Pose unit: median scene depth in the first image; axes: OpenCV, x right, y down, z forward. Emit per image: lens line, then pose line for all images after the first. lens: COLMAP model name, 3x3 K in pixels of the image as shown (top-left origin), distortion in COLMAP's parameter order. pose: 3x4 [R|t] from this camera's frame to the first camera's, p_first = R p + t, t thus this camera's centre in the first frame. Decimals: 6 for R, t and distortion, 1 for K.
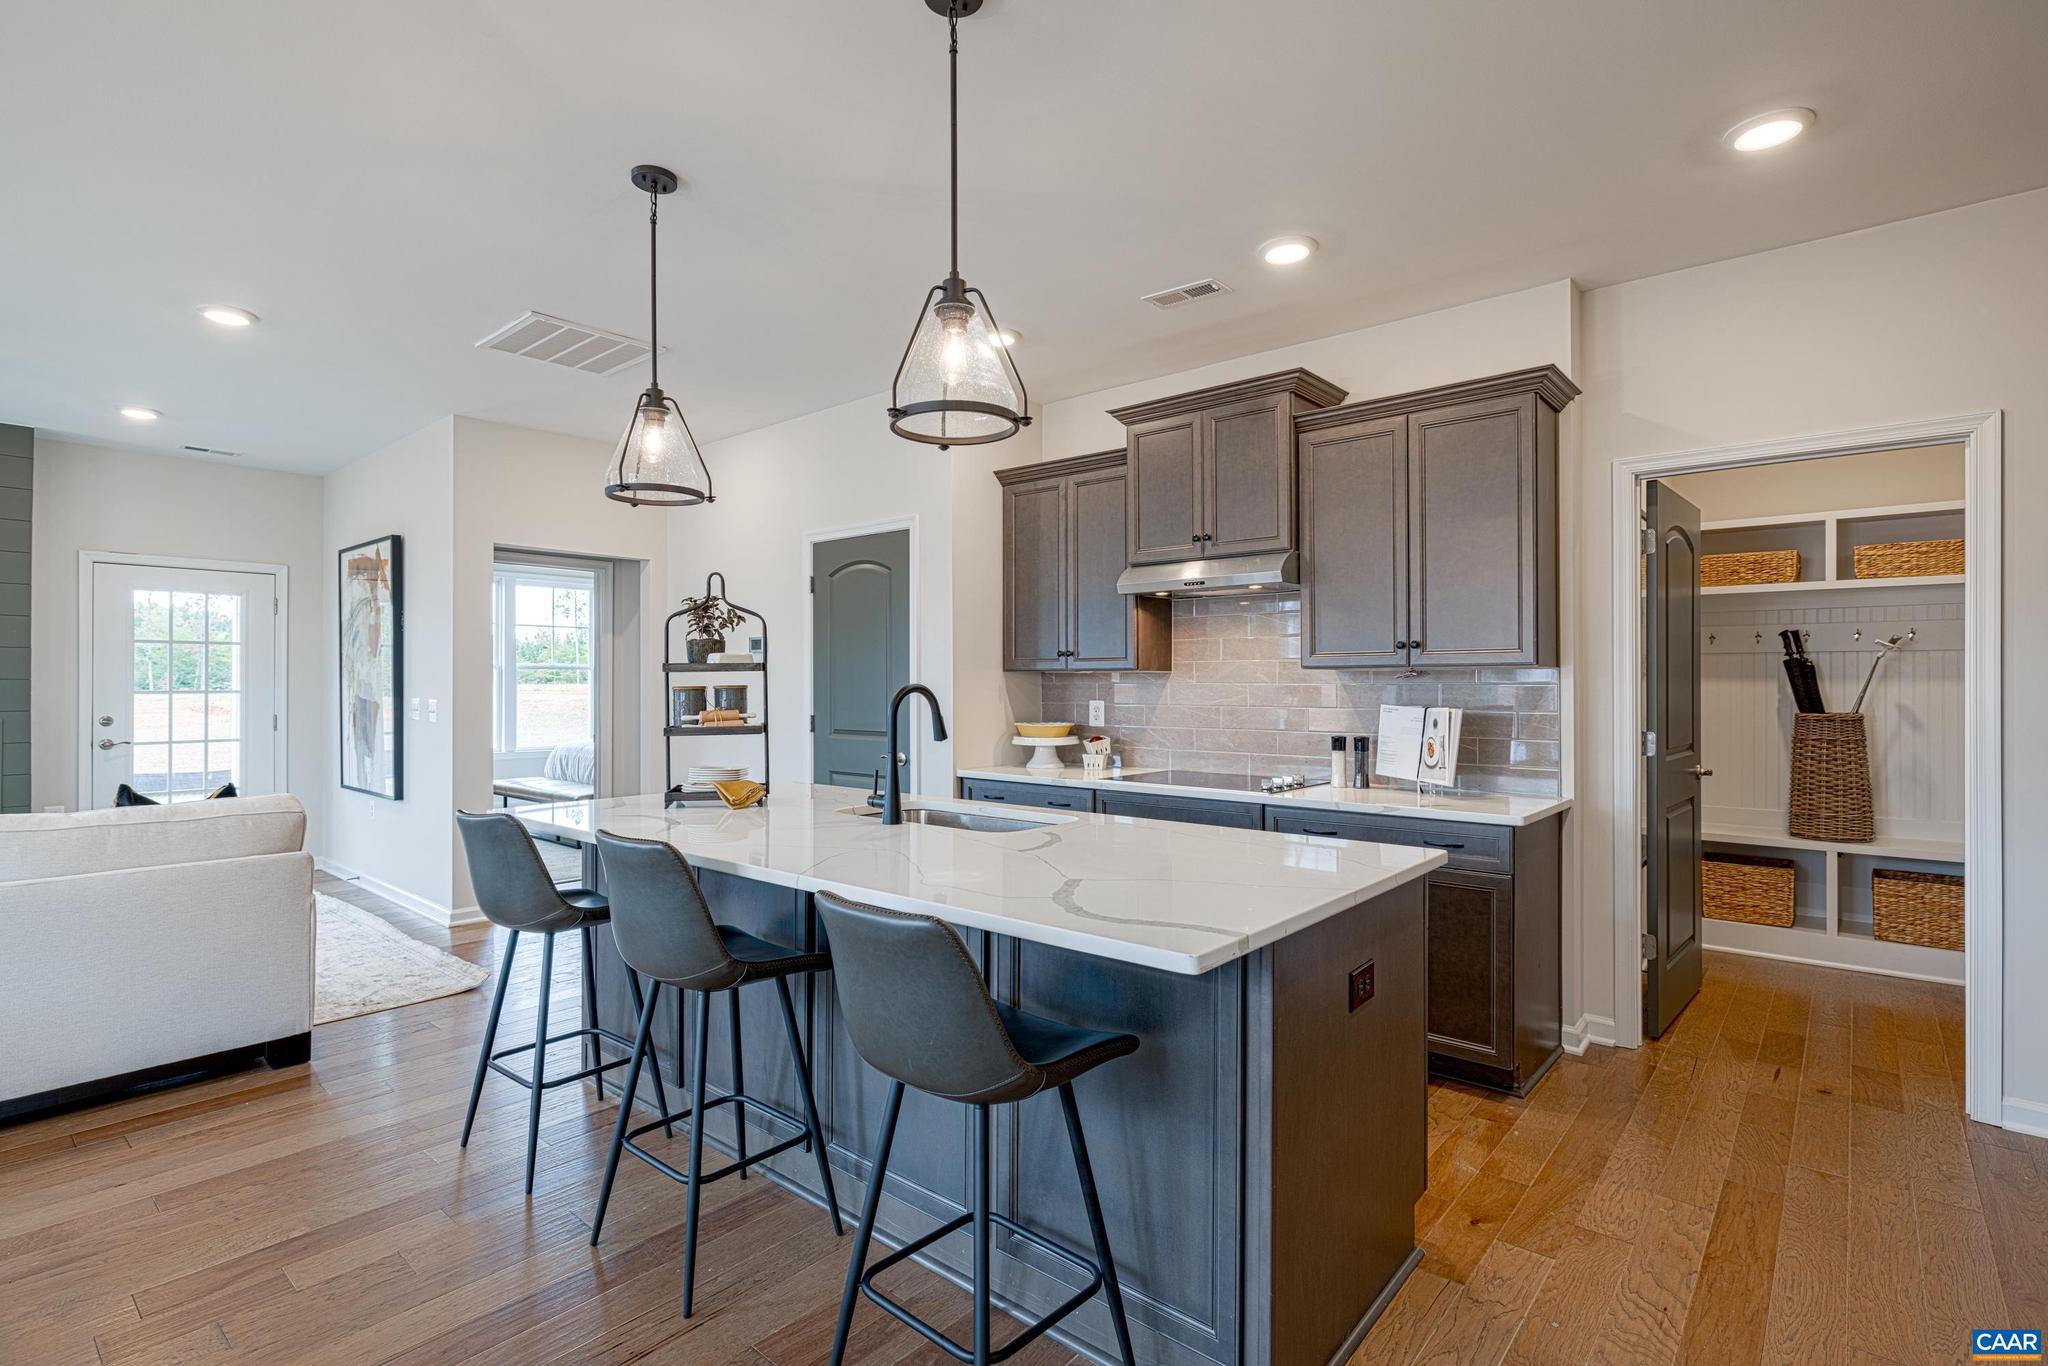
lens RADIAL K [[970.6, 0, 1011.9], [0, 970.6, 680.1], [0, 0, 1]] dist [-0.003357, -0.000458]
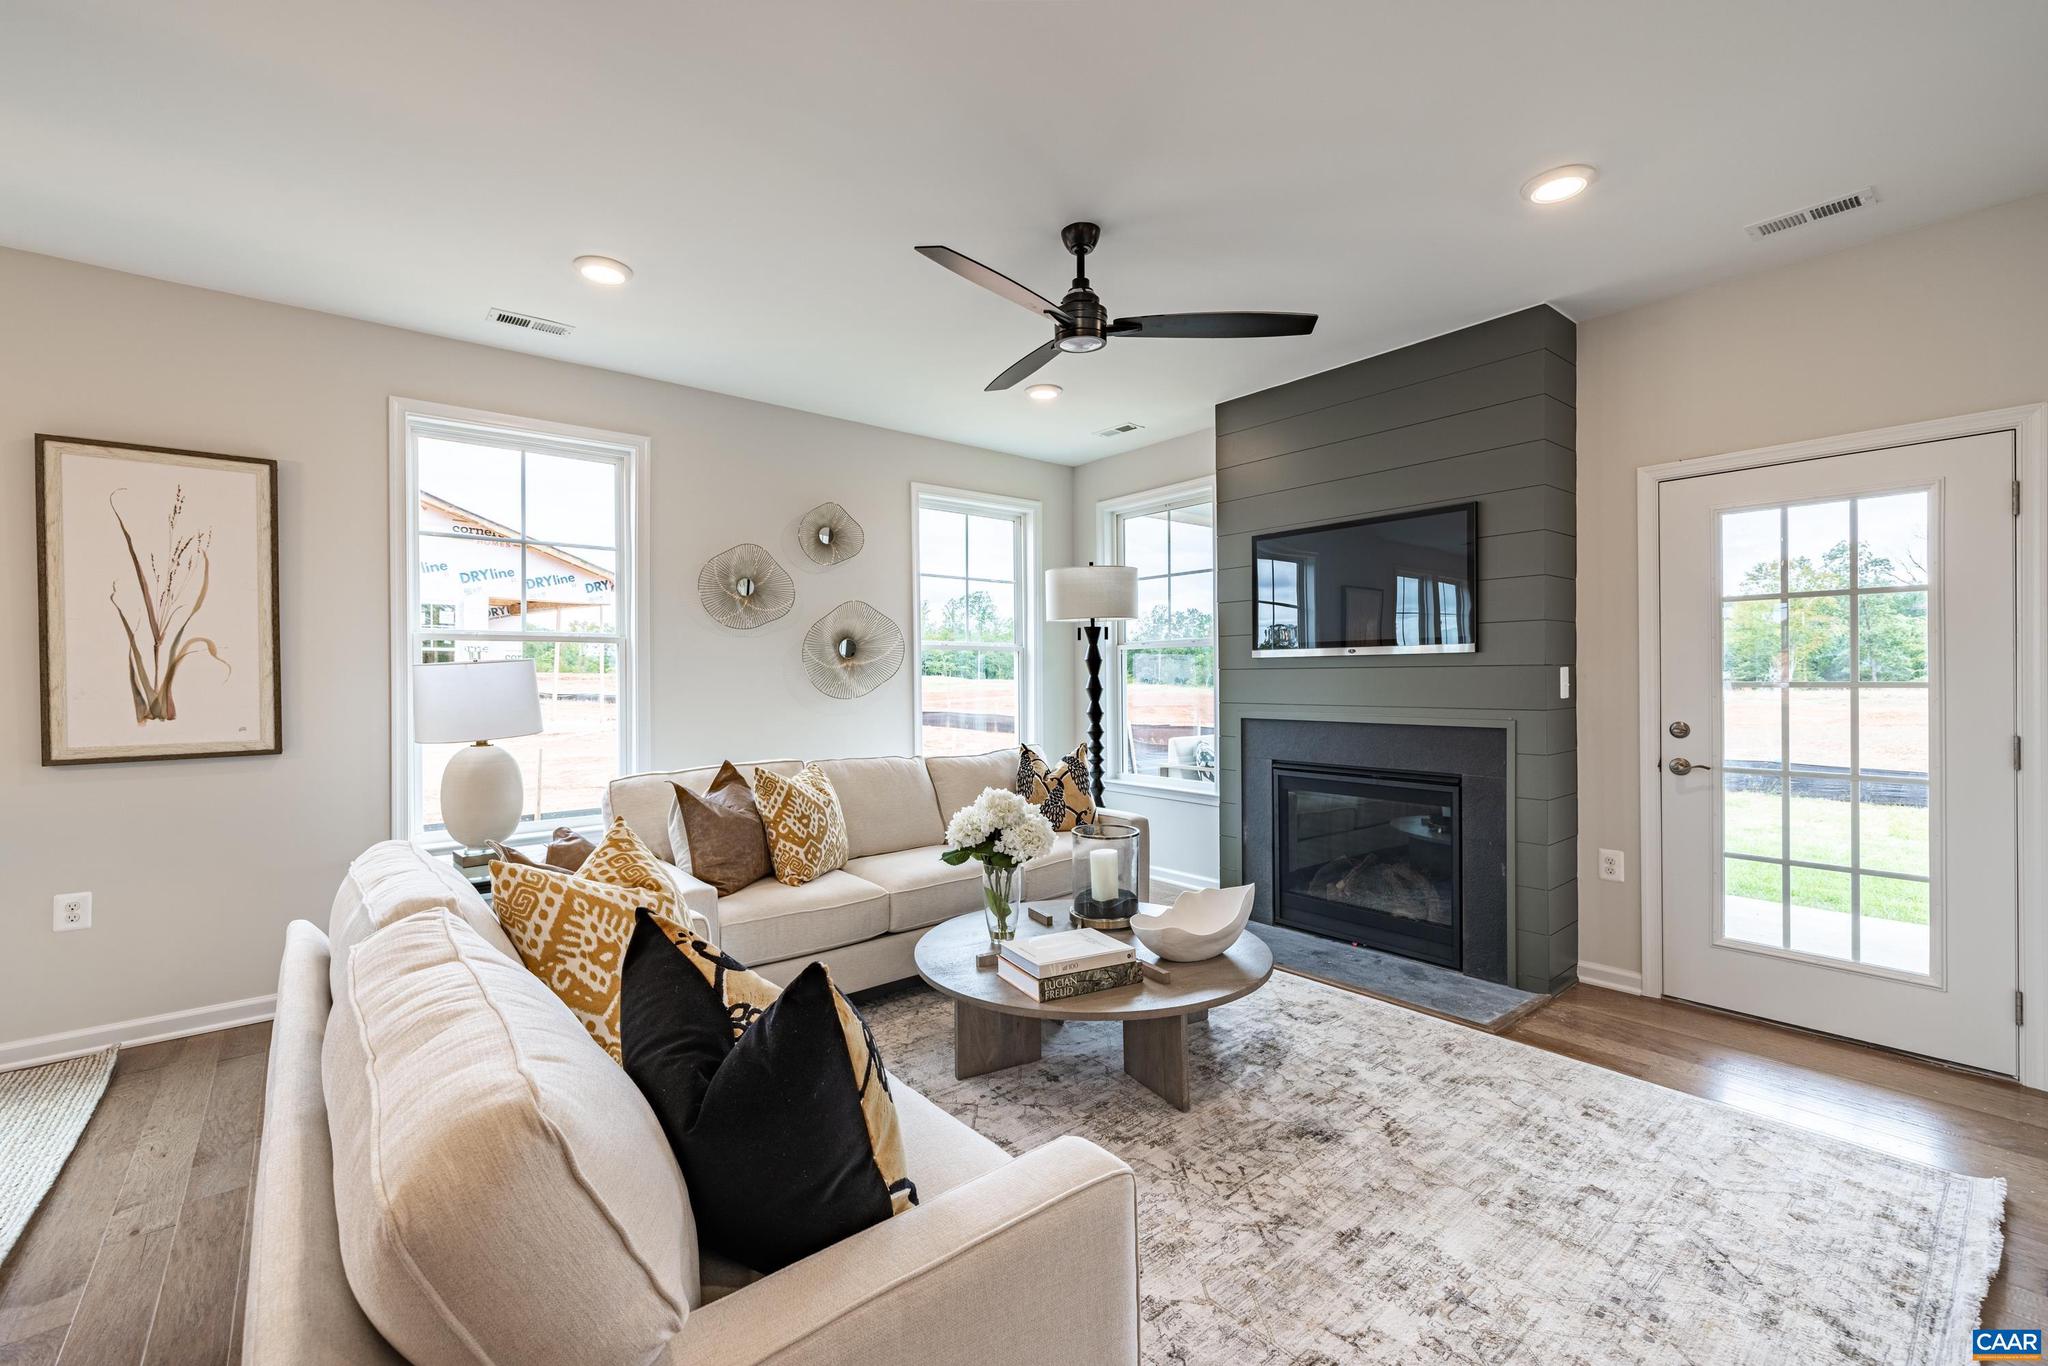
lens RADIAL K [[854.4, 0, 1019.4], [0, 854.4, 678.0], [0, 0, 1]] dist [0.000914, -0.000241]
pose [[-0.170951, 0.003329, -0.985274, -0.313862], [0.010351, 0.999945, 0.001583, 0.003390], [0.985225, -0.009928, -0.170976, 0.672854]]
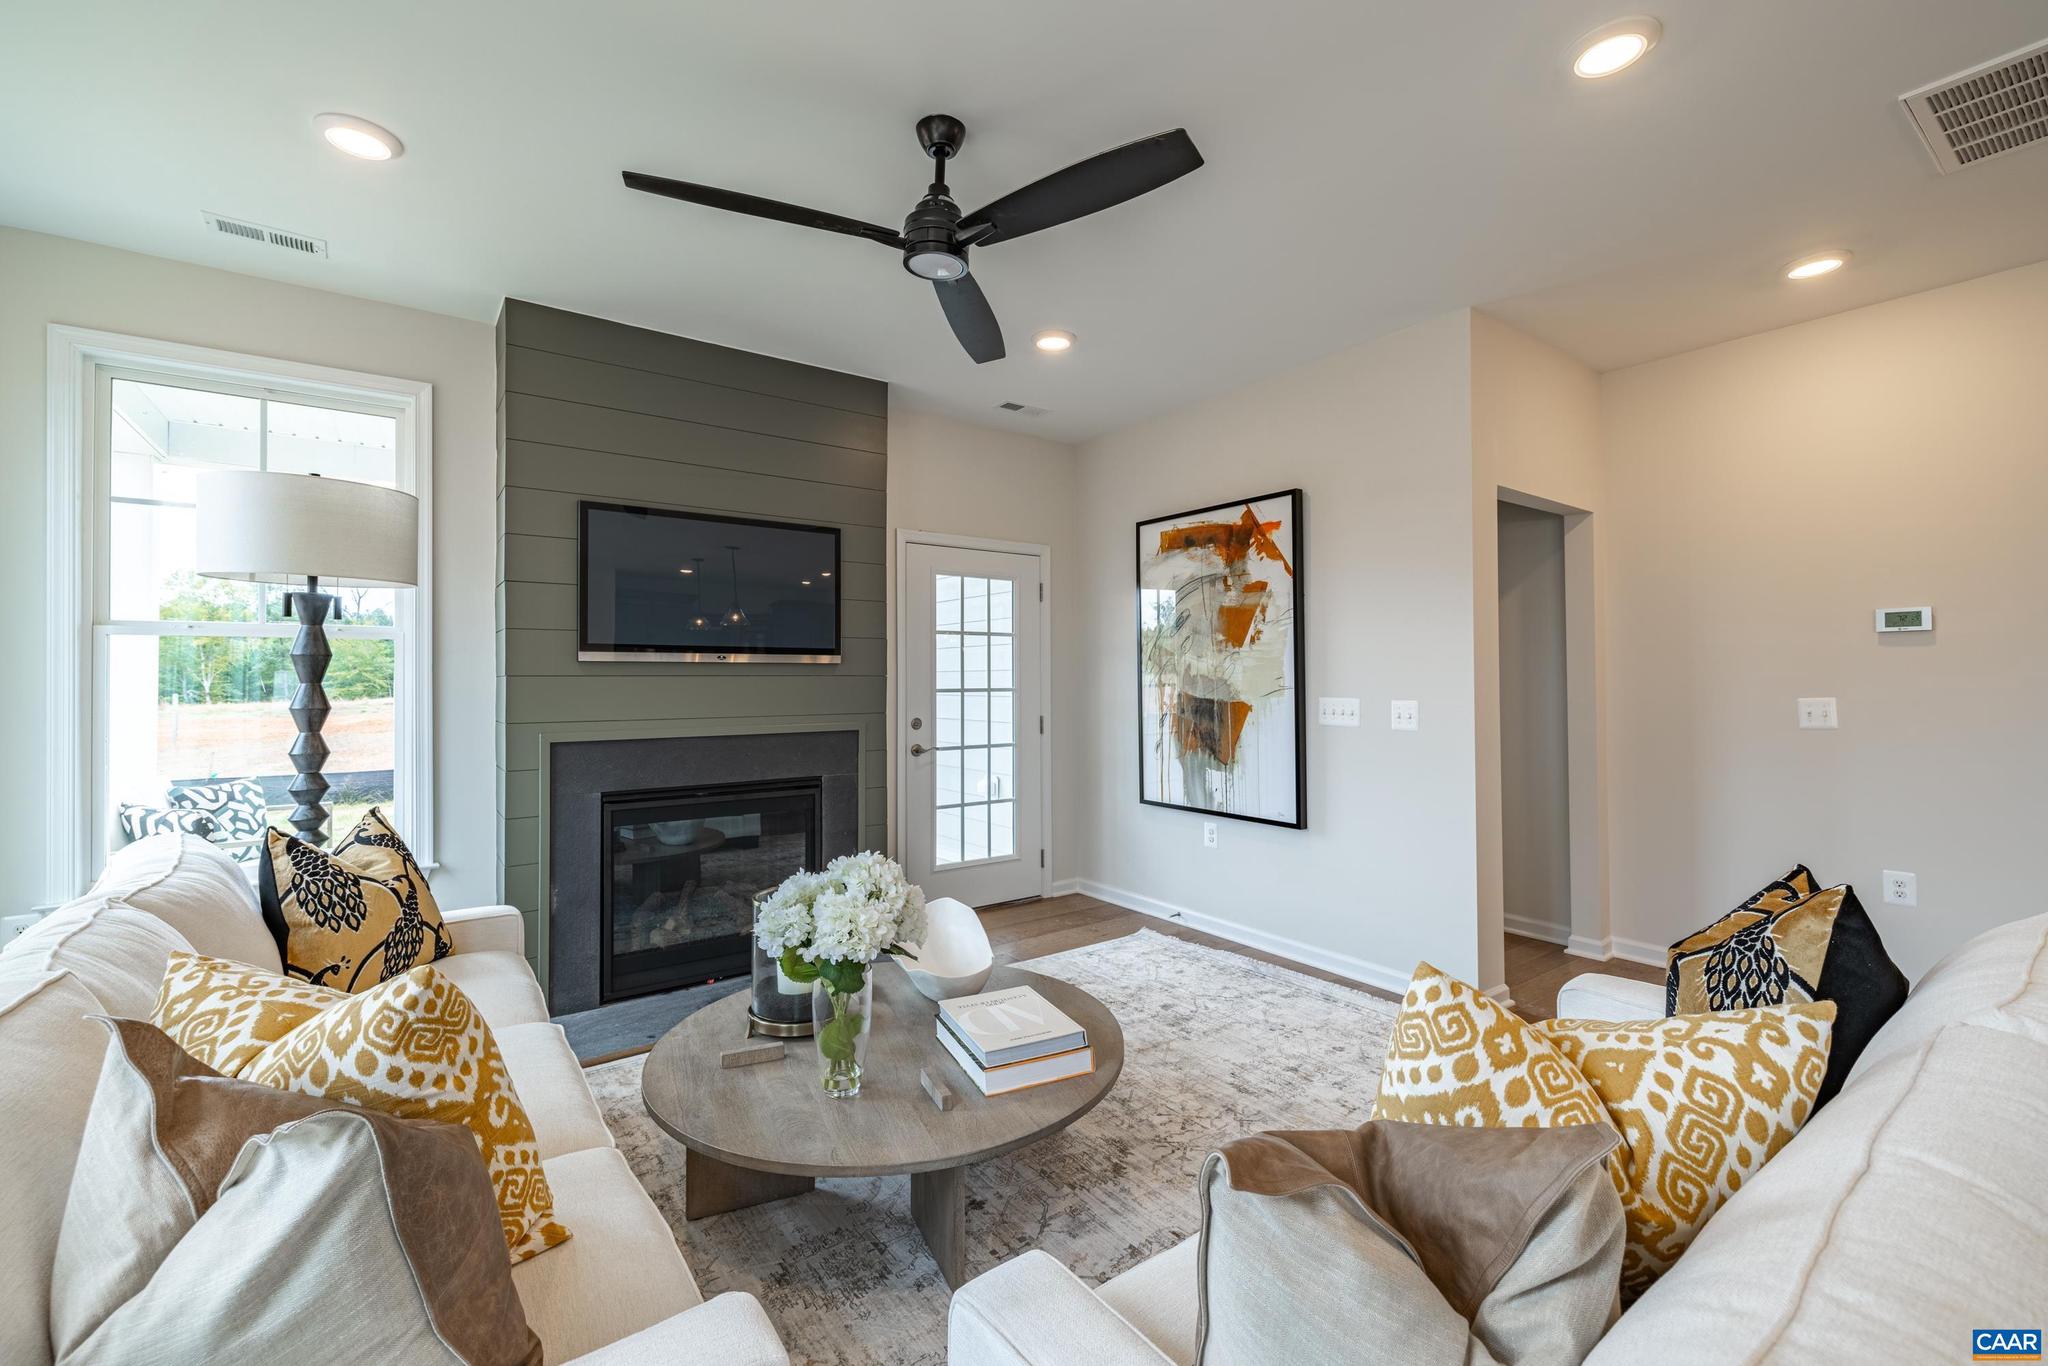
lens RADIAL K [[860.2, 0, 1015.9], [0, 860.2, 668.2], [0, 0, 1]] dist [0.001799, 0.000307]
pose [[0.972758, -0.006566, -0.231728, -0.669670], [0.004212, 0.999934, -0.010648, 0.001077], [0.231783, 0.009382, 0.972722, 0.263588]]
